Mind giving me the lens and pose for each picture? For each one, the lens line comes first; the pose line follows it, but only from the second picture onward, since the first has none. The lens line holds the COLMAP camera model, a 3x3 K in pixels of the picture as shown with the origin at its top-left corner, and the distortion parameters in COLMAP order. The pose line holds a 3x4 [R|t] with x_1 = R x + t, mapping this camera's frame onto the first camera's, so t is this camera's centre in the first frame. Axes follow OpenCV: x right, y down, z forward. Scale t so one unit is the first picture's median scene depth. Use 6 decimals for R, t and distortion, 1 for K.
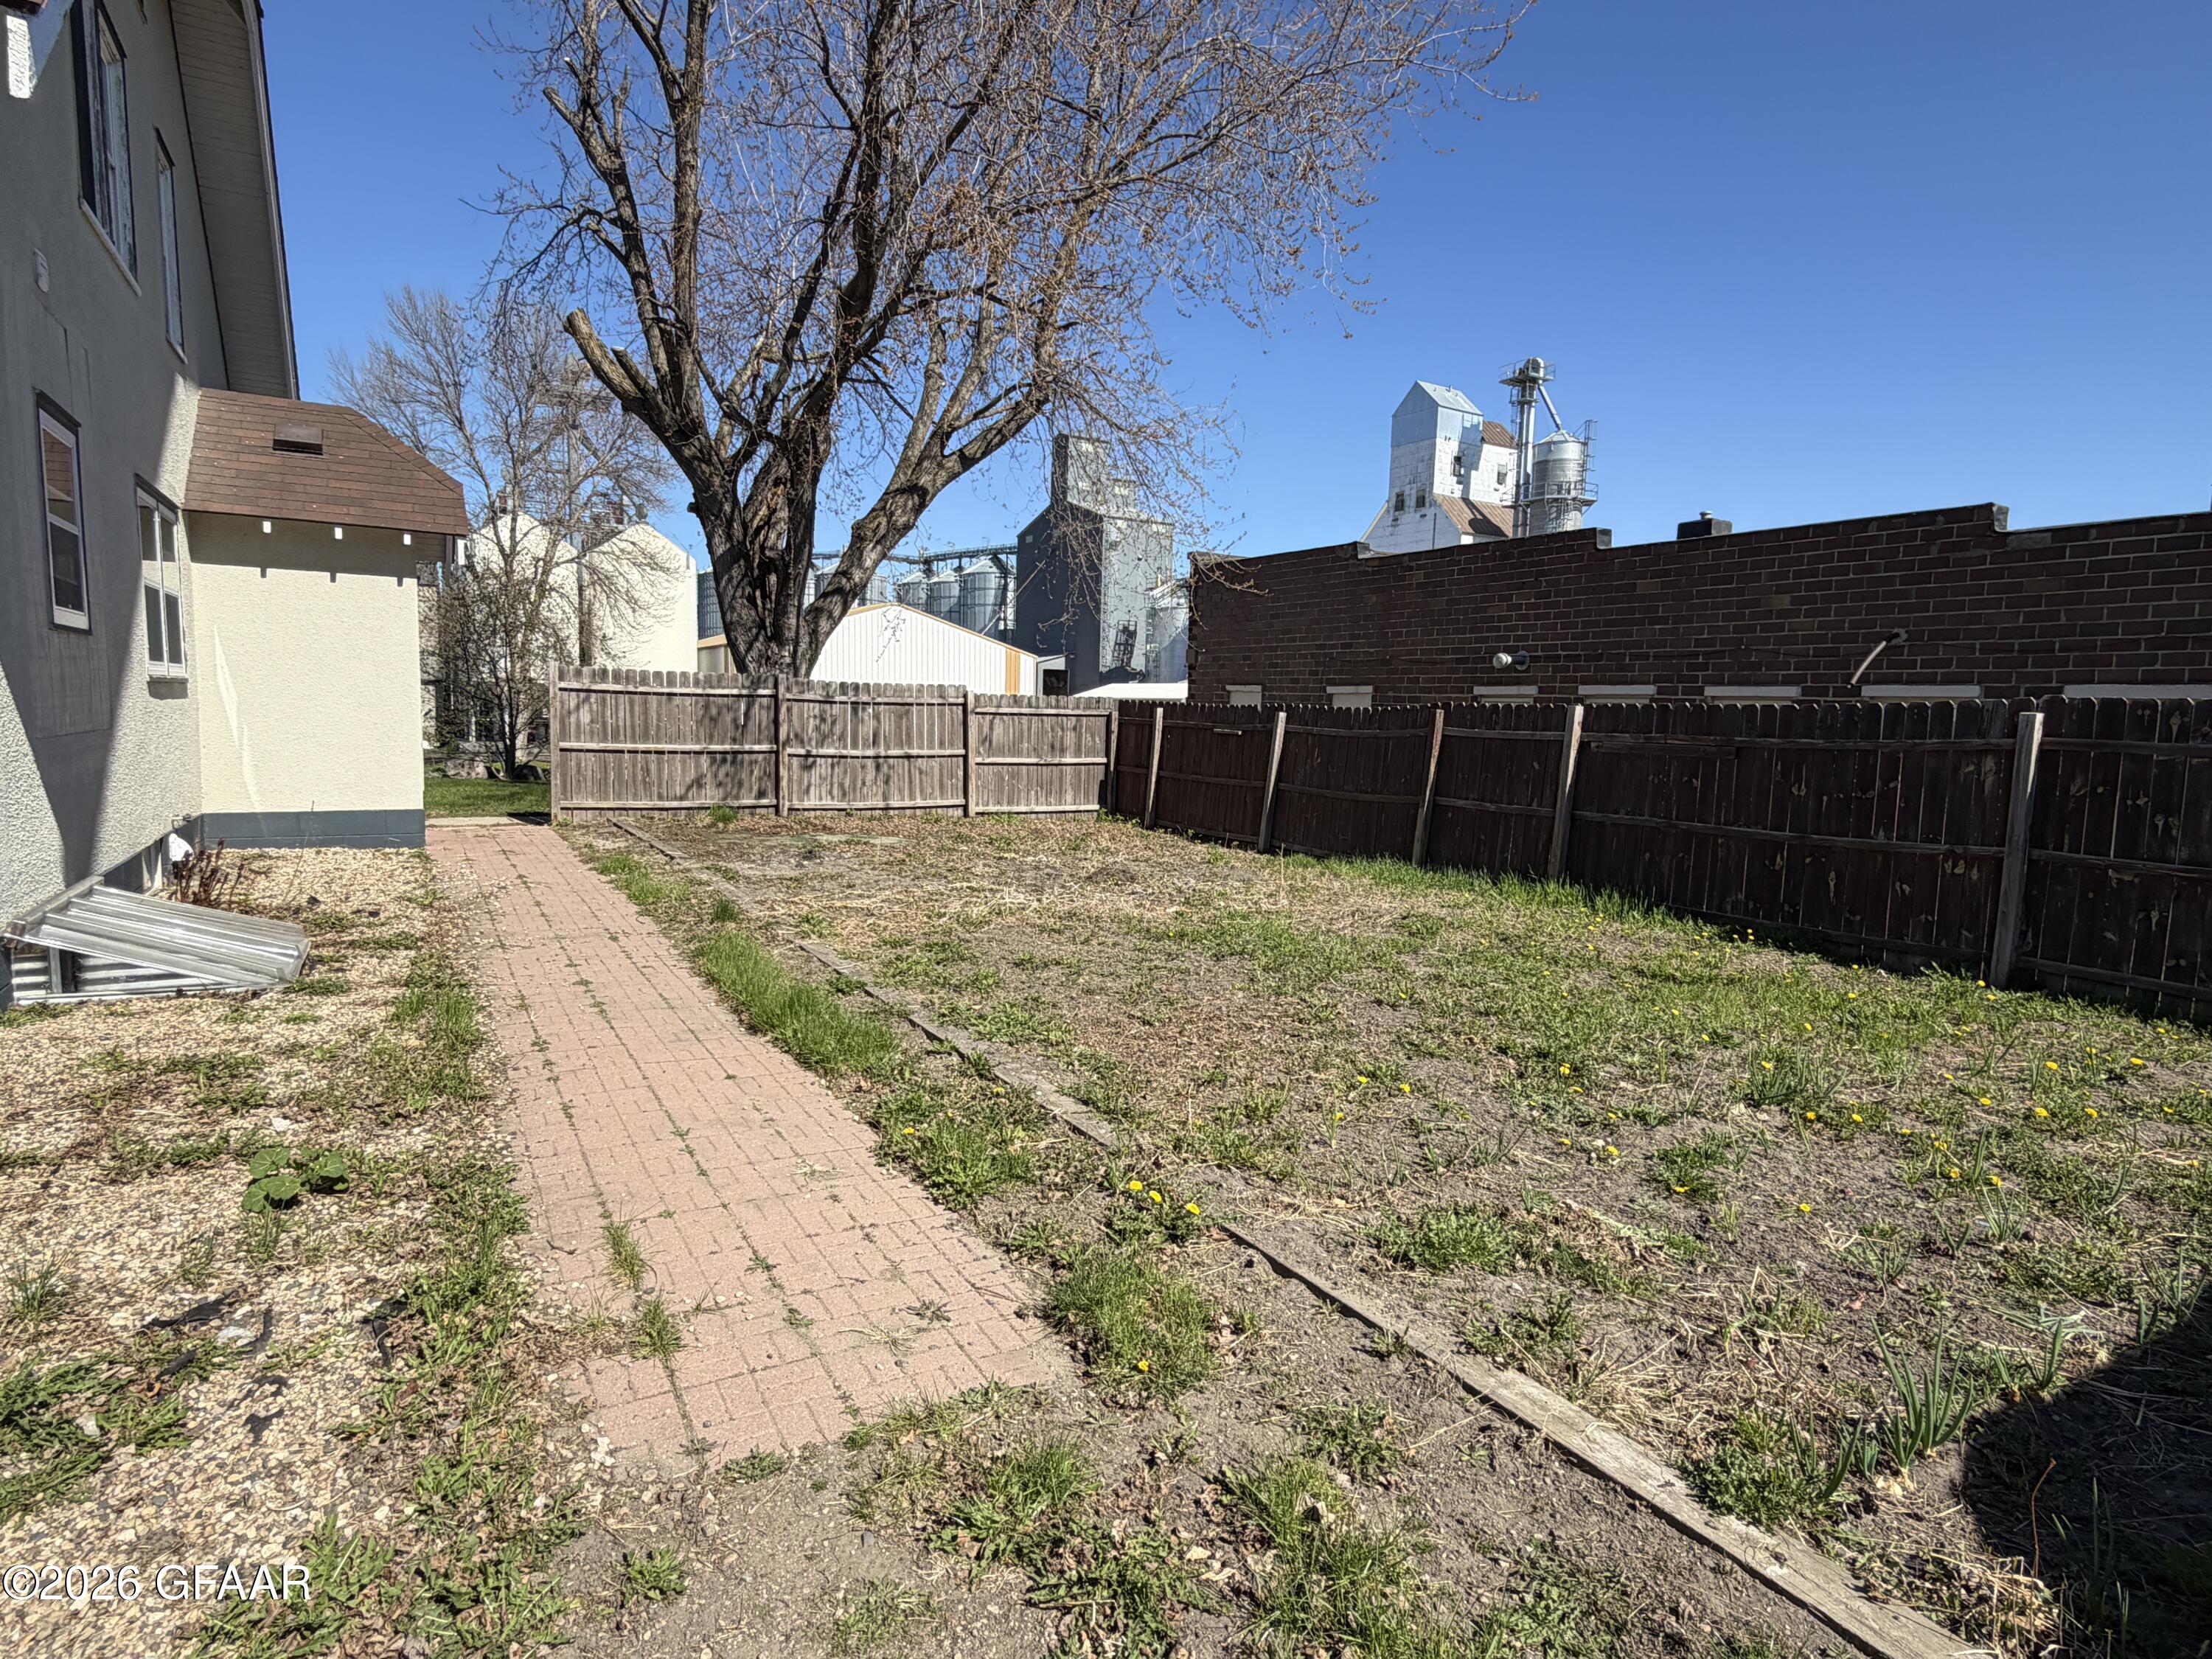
lens RADIAL K [[1163.8, 0, 1106.5], [0, 1163.8, 832.1], [0, 0, 1]] dist [-0.001509, -0.000178]
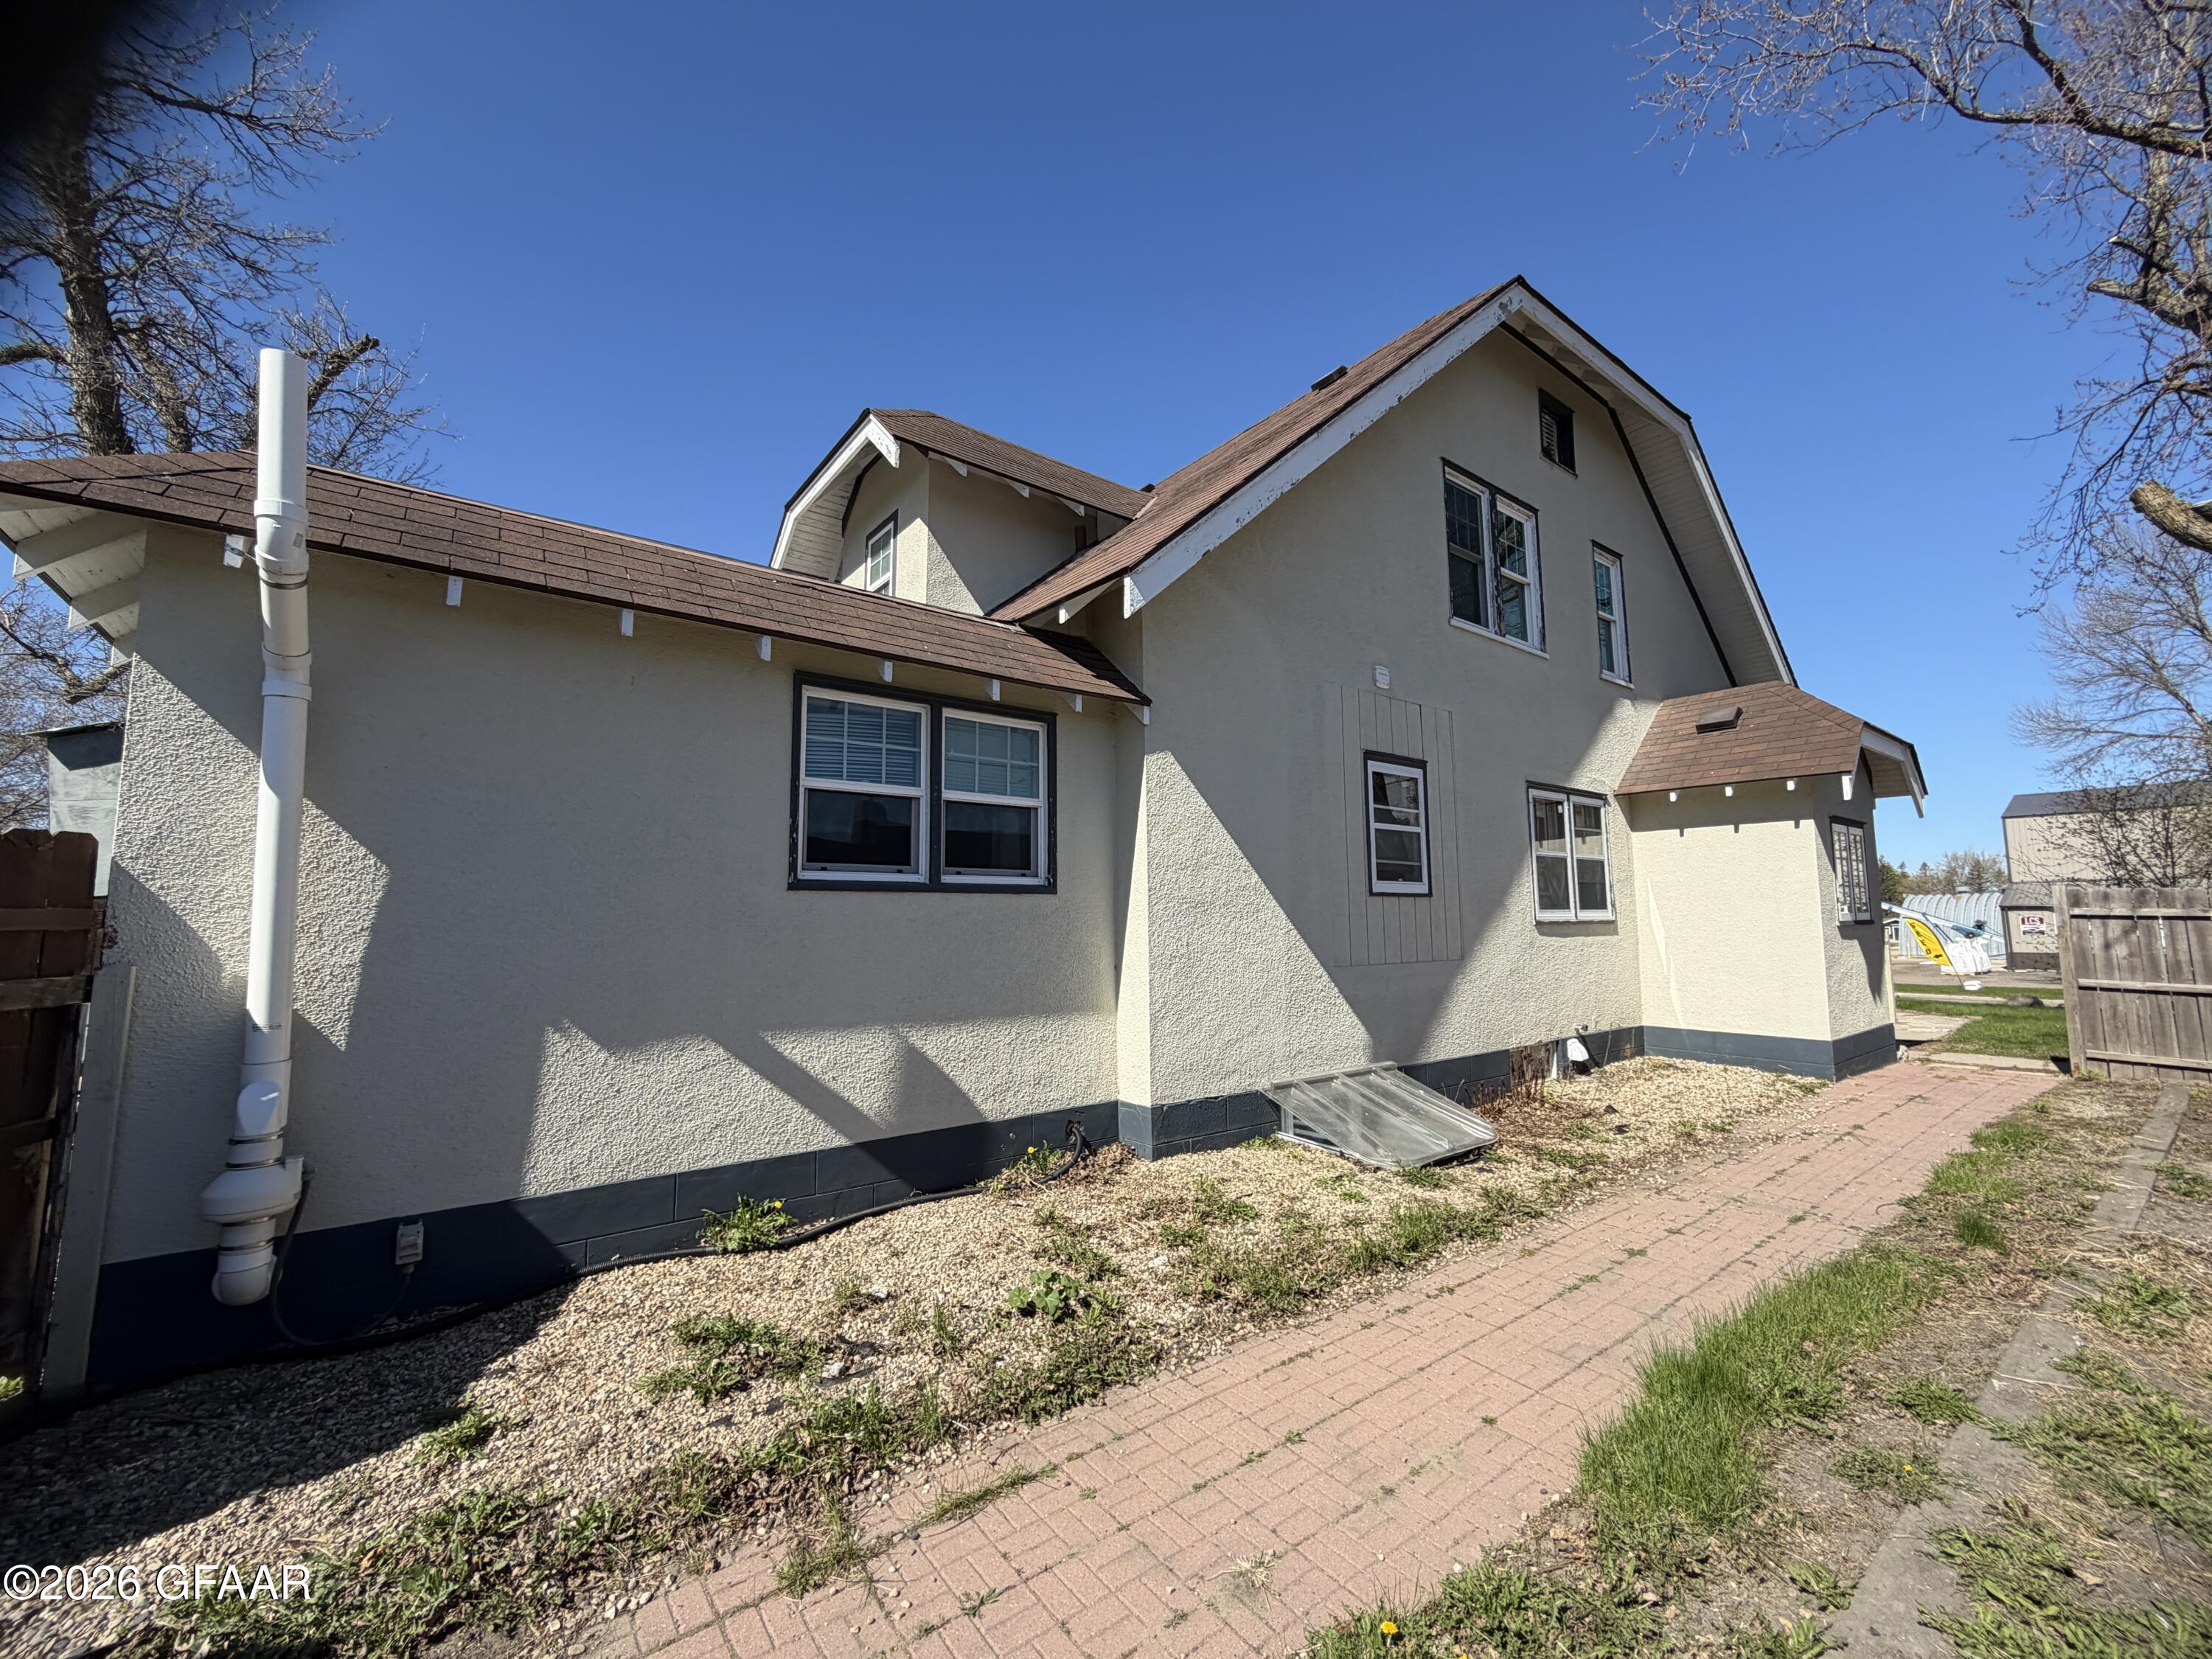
lens RADIAL K [[886.5, 0, 1109.0], [0, 886.5, 831.5], [0, 0, 1]] dist [-0.001710, 0.000105]
pose [[0.112882, -0.123781, -0.985868, 0.147160], [-0.096041, 0.986205, -0.134820, -0.040155], [0.988956, 0.109902, 0.099436, 0.318946]]
